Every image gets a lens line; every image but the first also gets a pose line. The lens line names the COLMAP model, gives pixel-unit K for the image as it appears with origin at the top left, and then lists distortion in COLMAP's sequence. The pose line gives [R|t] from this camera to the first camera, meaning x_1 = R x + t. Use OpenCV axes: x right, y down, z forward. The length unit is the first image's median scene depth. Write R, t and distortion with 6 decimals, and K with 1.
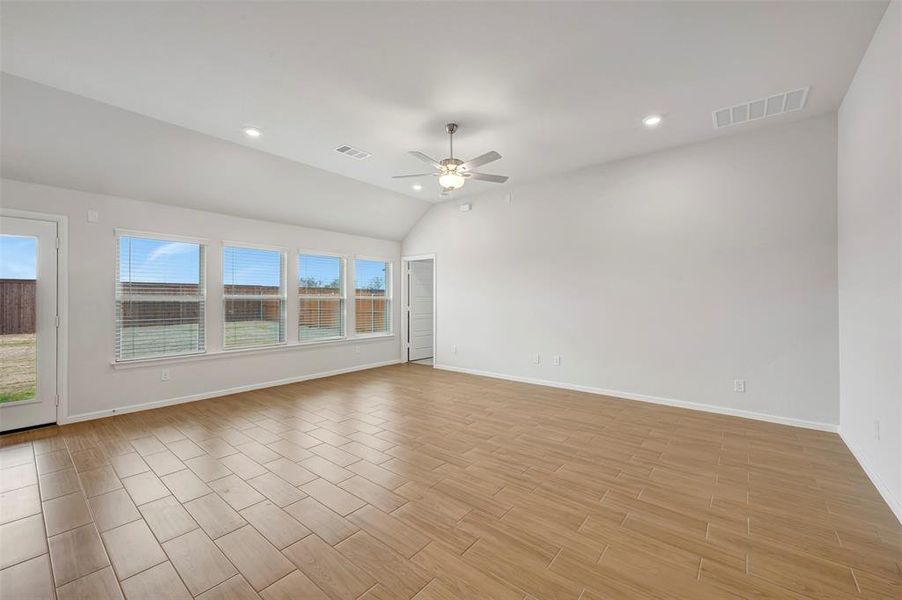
lens RADIAL K [[362.9, 0, 463.1], [0, 362.9, 296.9], [0, 0, 1]] dist [0.001119, 0.000097]
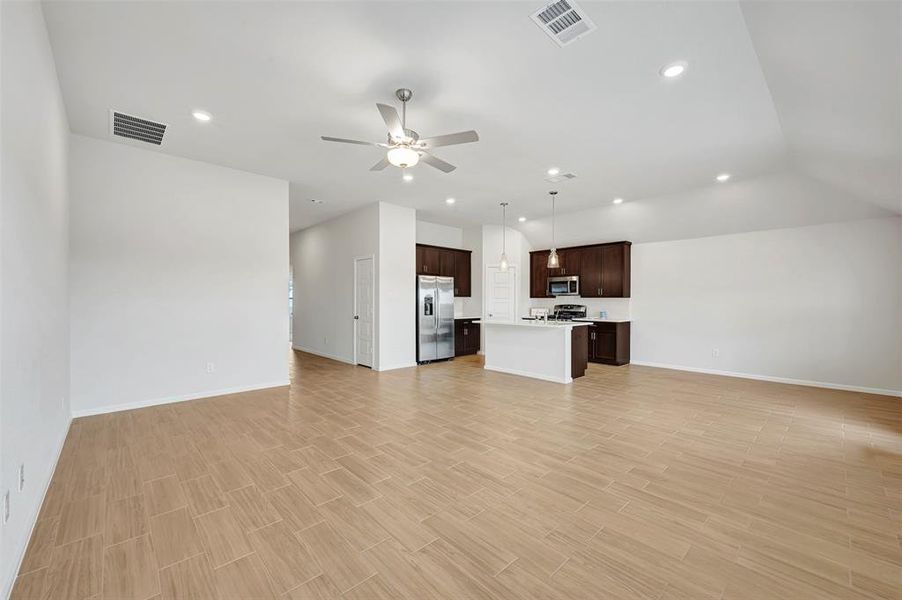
lens RADIAL K [[349.7, 0, 483.0], [0, 349.7, 299.3], [0, 0, 1]] dist [0.000528, 0.000074]
pose [[-0.998342, -0.003419, 0.057463, -0.152376], [-0.004277, 0.999881, -0.014801, 0.011394], [-0.057406, -0.015022, -0.998238, 1.076941]]
